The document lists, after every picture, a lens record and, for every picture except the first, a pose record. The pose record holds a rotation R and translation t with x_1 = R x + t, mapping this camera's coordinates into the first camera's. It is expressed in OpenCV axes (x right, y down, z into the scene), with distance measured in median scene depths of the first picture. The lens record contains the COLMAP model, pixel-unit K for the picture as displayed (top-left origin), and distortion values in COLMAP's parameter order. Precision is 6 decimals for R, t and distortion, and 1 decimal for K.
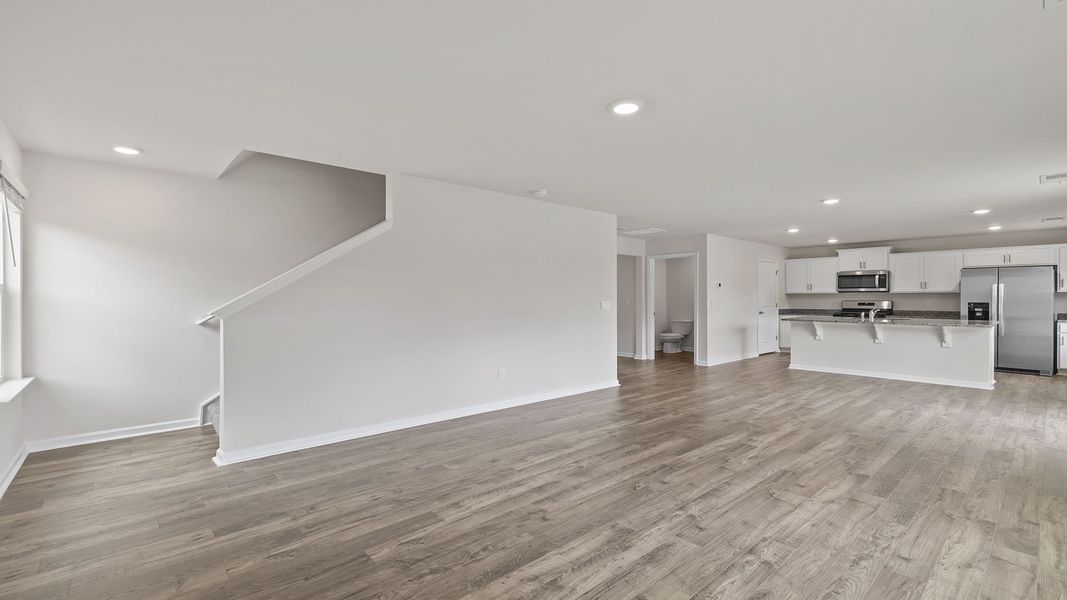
lens RADIAL K [[458.7, 0, 527.9], [0, 458.7, 301.5], [0, 0, 1]] dist [0.002608, 0.000661]
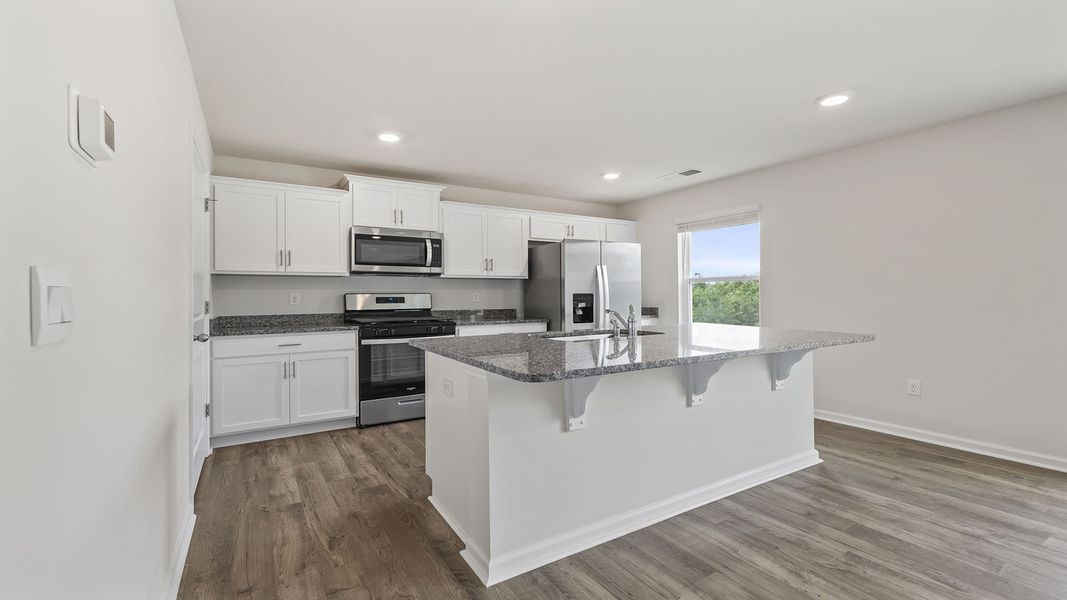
lens RADIAL K [[458.1, 0, 523.7], [0, 458.1, 294.9], [0, 0, 1]] dist [0.003530, 0.000267]
pose [[0.133142, -0.001343, 0.991096, 0.414264], [0.013455, 0.999909, -0.000452, 0.003656], [-0.991006, 0.013395, 0.133148, 1.193737]]
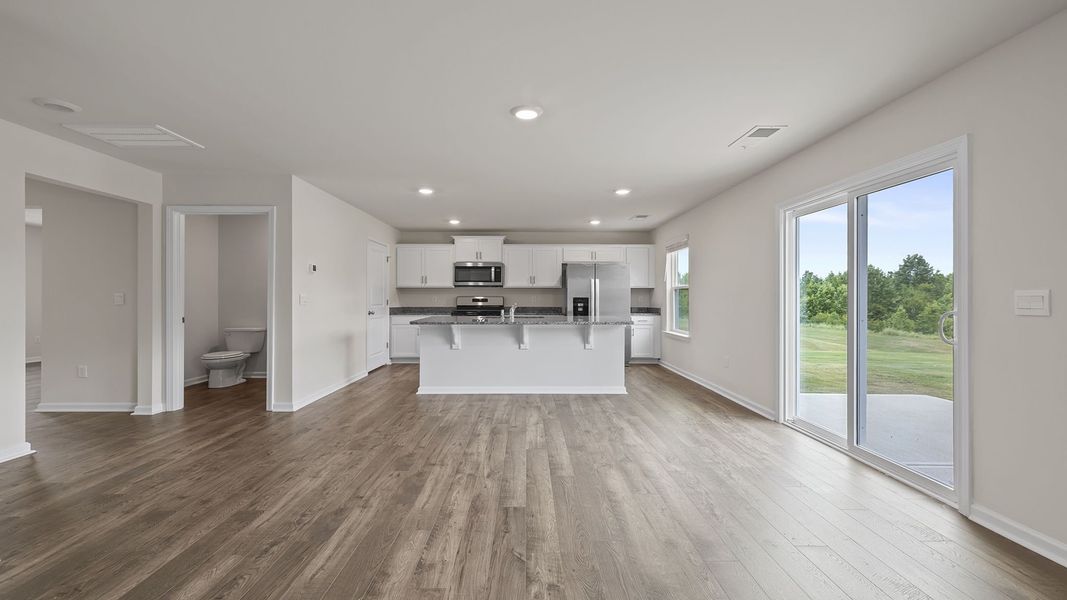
lens RADIAL K [[458.7, 0, 532.5], [0, 458.7, 291.6], [0, 0, 1]] dist [0.002608, 0.000661]
pose [[0.649787, 0.011614, 0.760028, 0.197883], [0.004189, 0.999813, -0.018859, 0.008948], [-0.760105, 0.015438, 0.649617, 0.526644]]
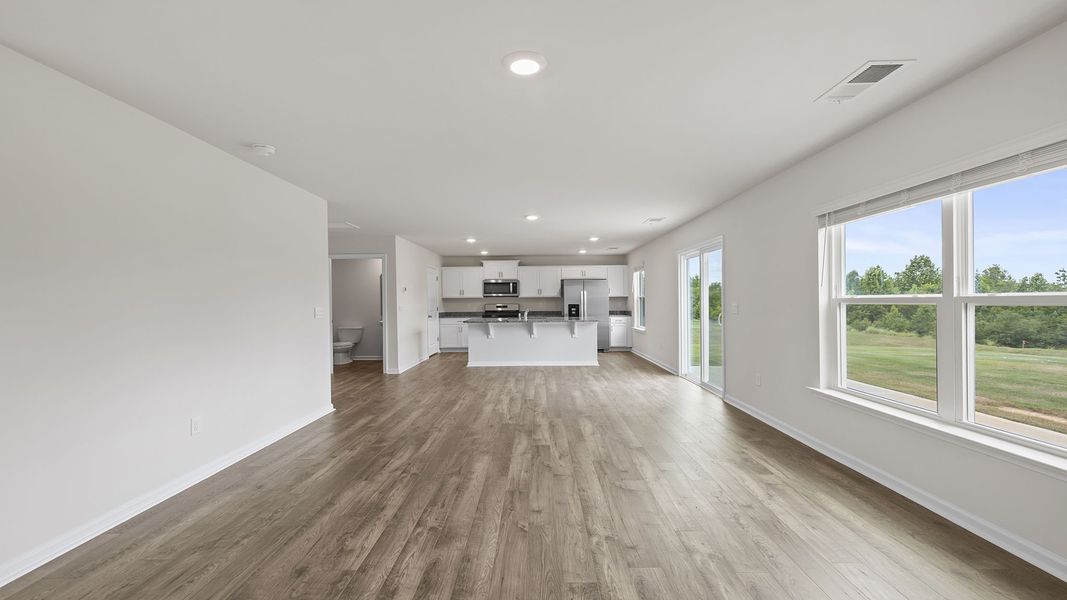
lens RADIAL K [[458.1, 0, 526.6], [0, 458.1, 302.7], [0, 0, 1]] dist [0.003530, 0.000267]
pose [[0.677542, -0.007600, 0.735445, -0.166321], [0.015045, 0.999881, -0.003528, 0.000119], [-0.735331, 0.013456, 0.677575, 0.195586]]
